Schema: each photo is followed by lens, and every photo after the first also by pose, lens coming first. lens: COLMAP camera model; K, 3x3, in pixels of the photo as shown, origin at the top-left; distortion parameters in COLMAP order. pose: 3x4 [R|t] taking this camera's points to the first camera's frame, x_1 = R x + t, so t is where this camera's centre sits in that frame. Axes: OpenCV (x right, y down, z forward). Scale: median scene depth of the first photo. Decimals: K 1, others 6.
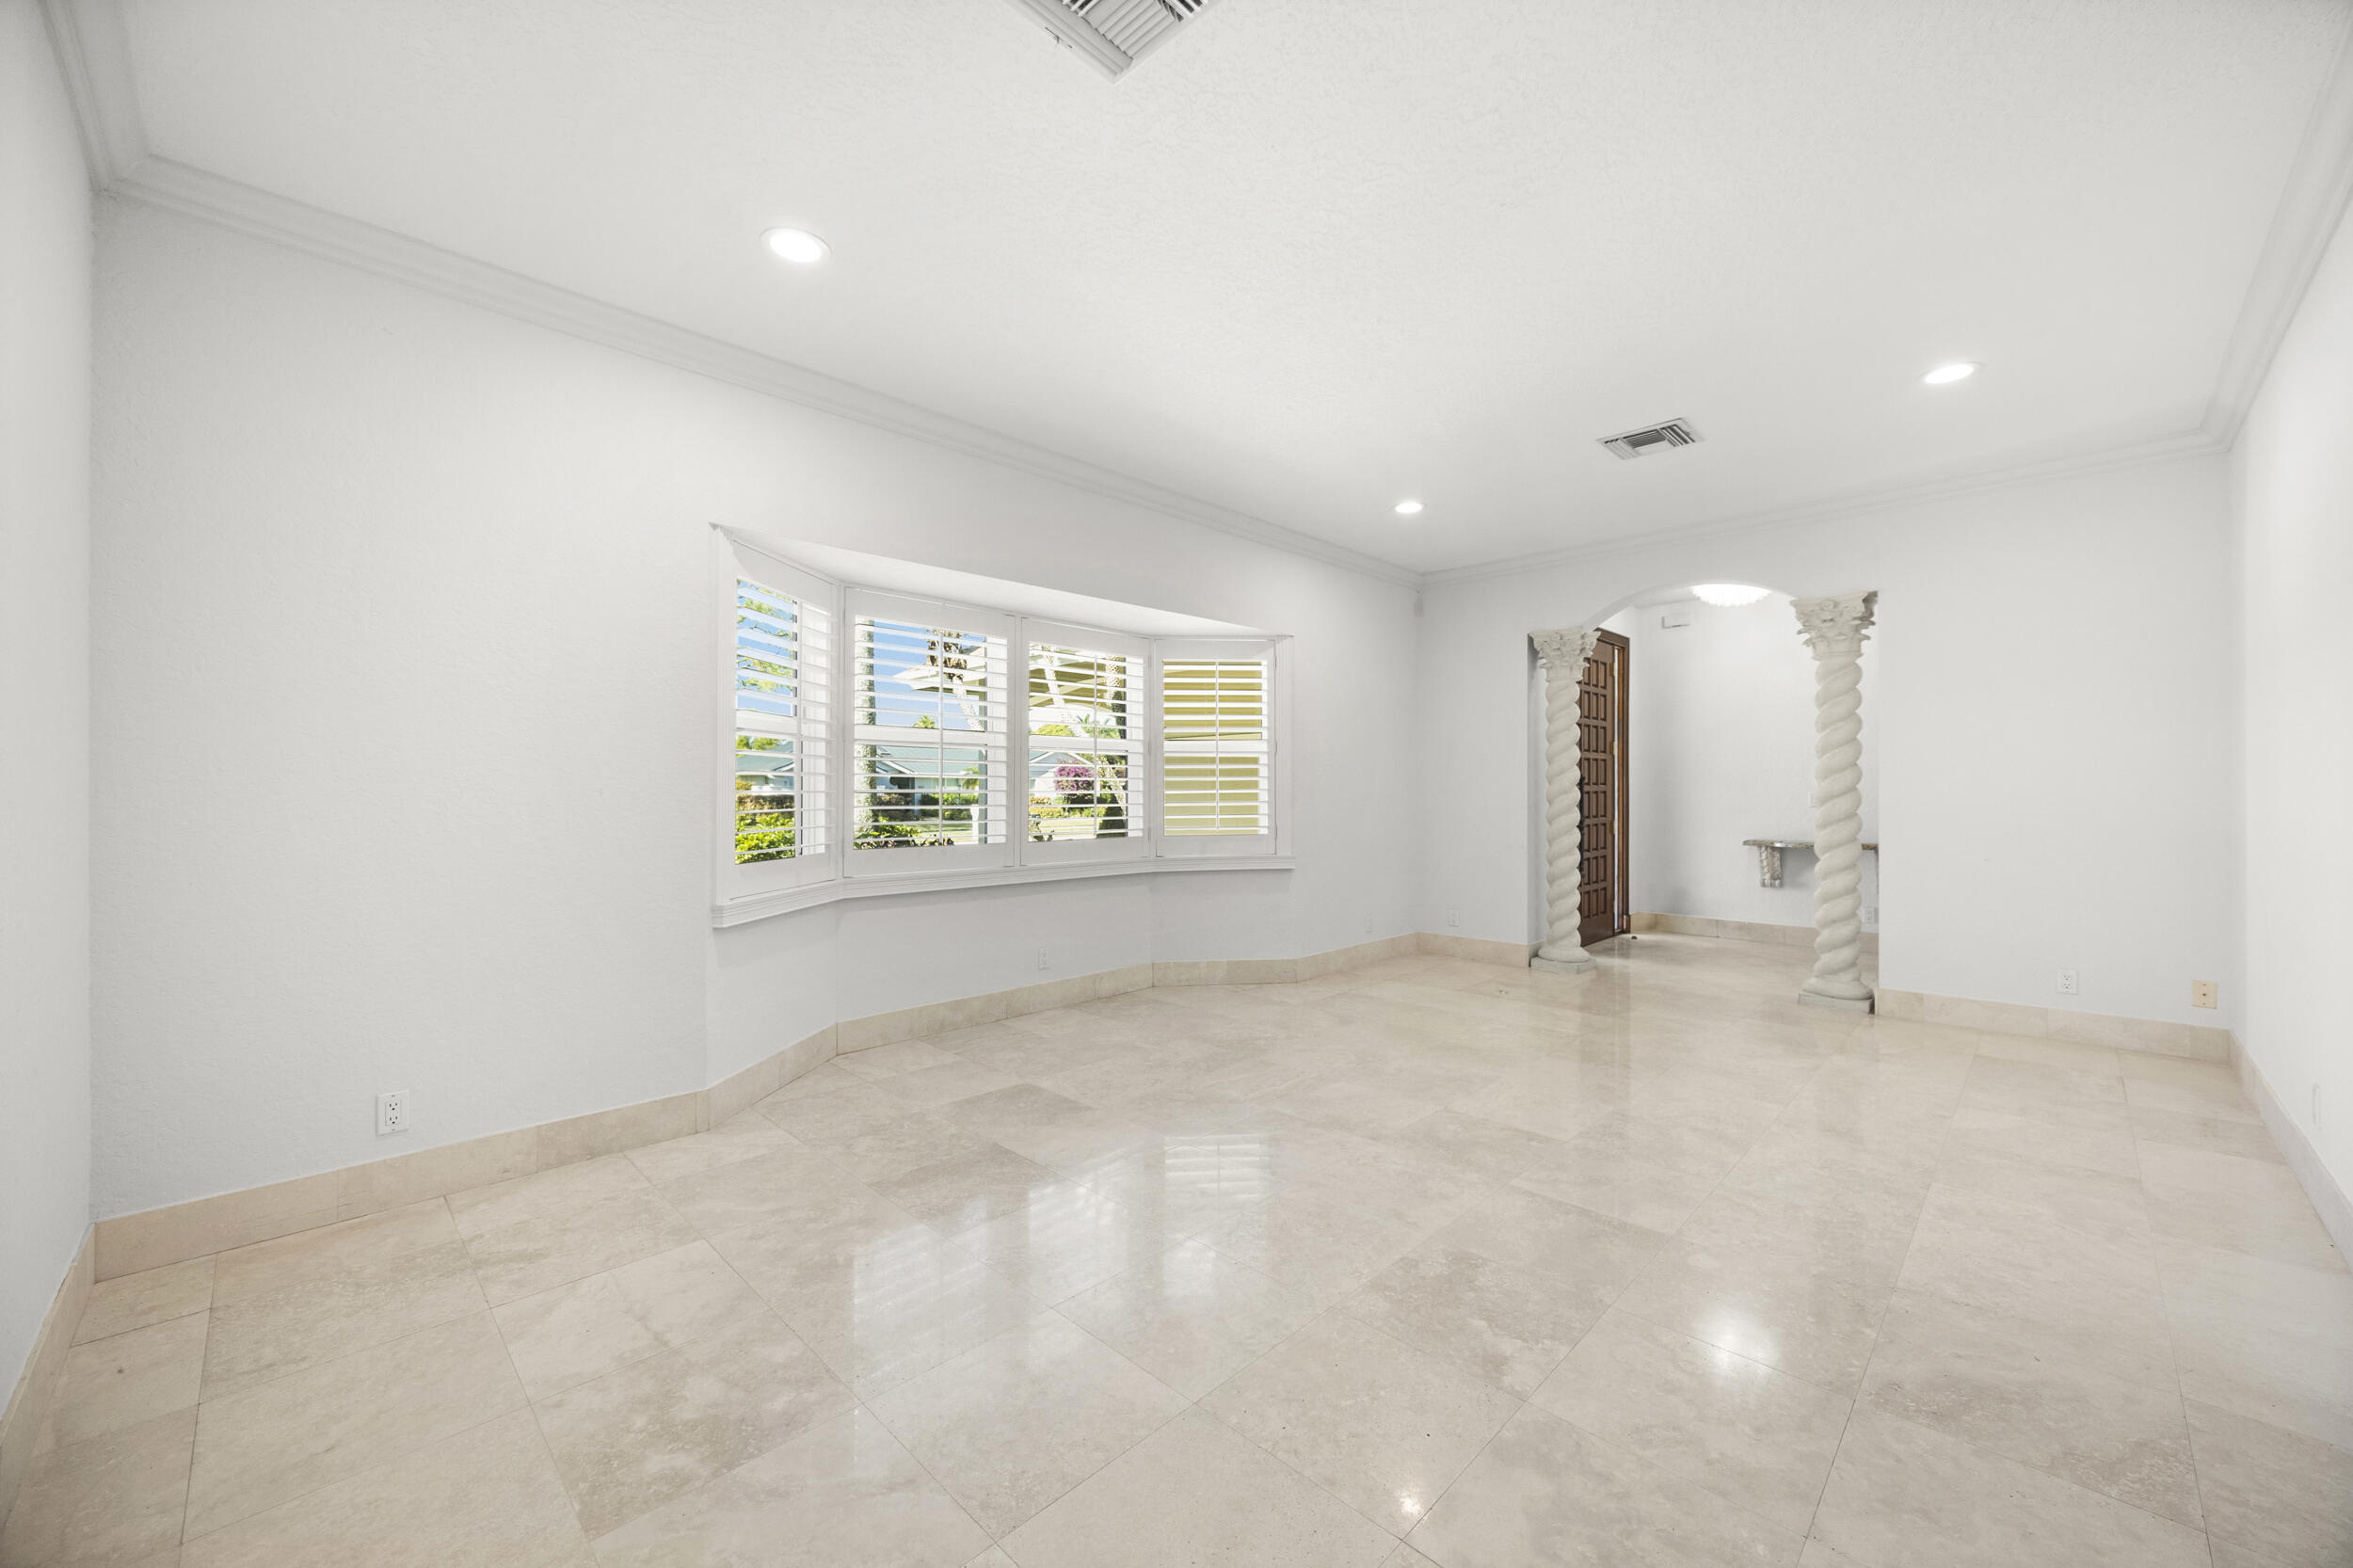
lens RADIAL K [[897.5, 0, 1180.9], [0, 897.5, 787.9], [0, 0, 1]] dist [-0.003037, -0.000124]
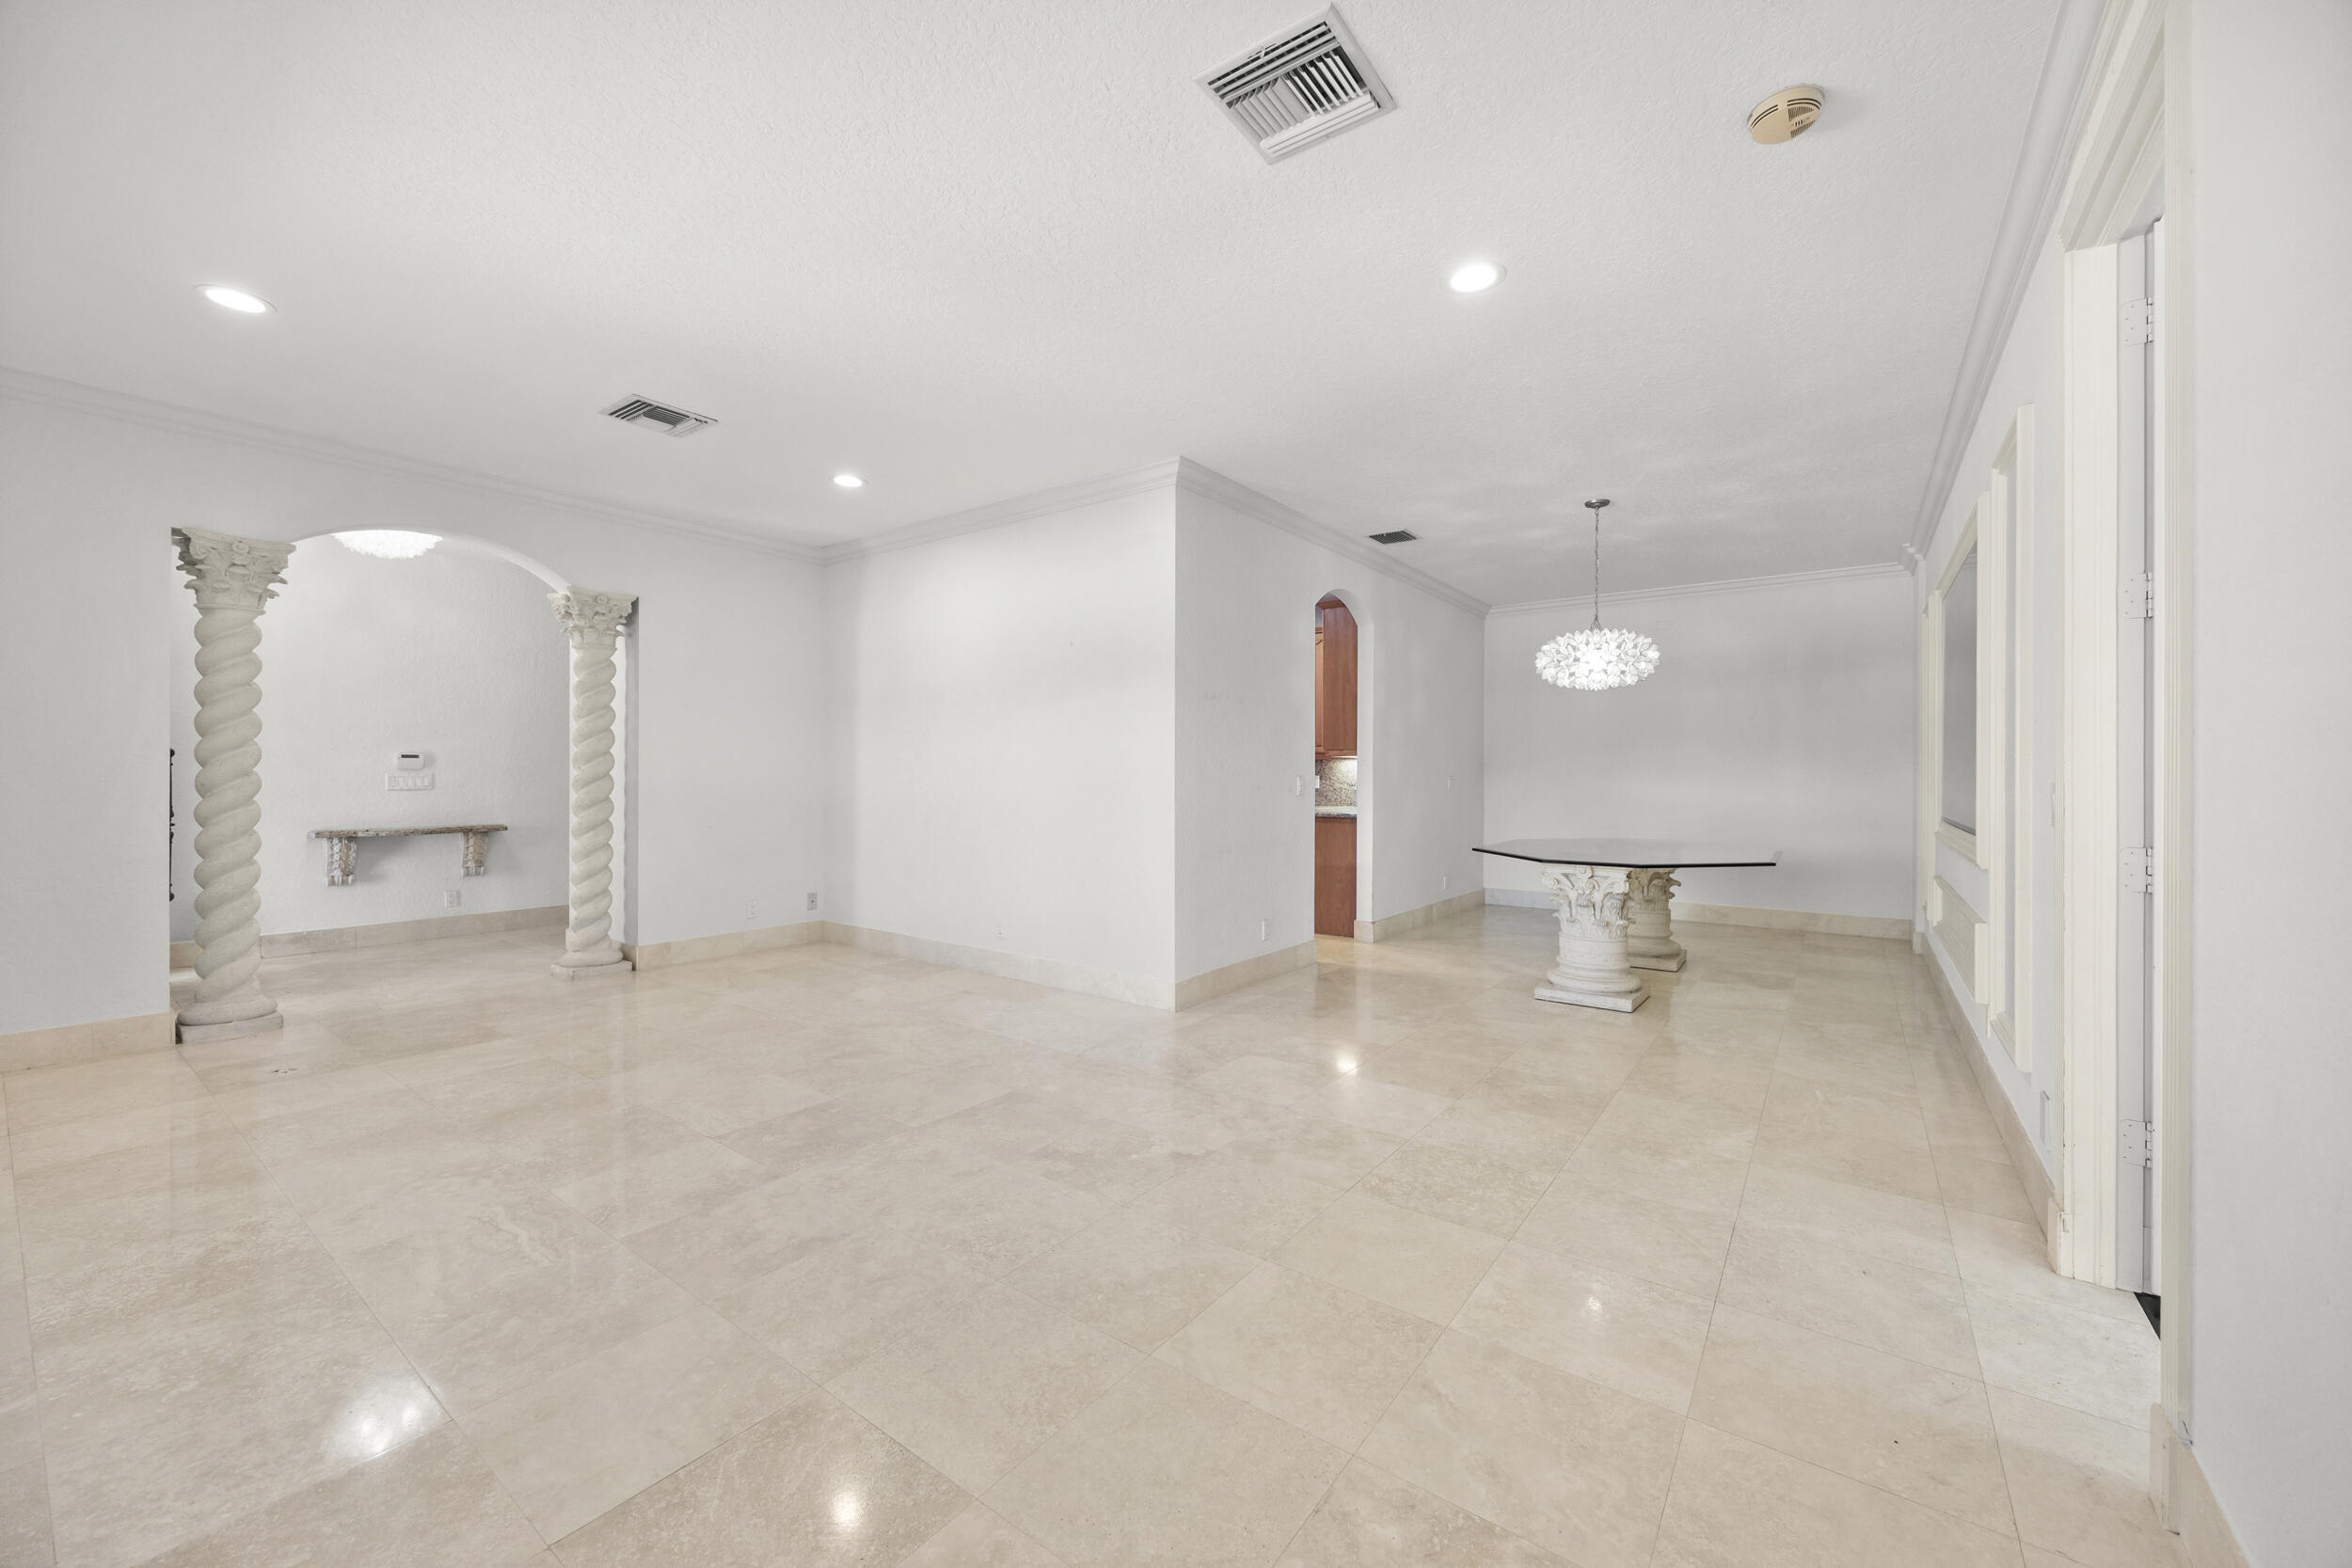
lens RADIAL K [[897.0, 0, 1184.3], [0, 897.0, 780.0], [0, 0, 1]] dist [-0.003037, -0.000124]
pose [[-0.145601, -0.005228, 0.989330, -0.548624], [-0.006615, 0.999969, 0.004310, 0.002804], [-0.989321, -0.005917, -0.145631, 0.587712]]
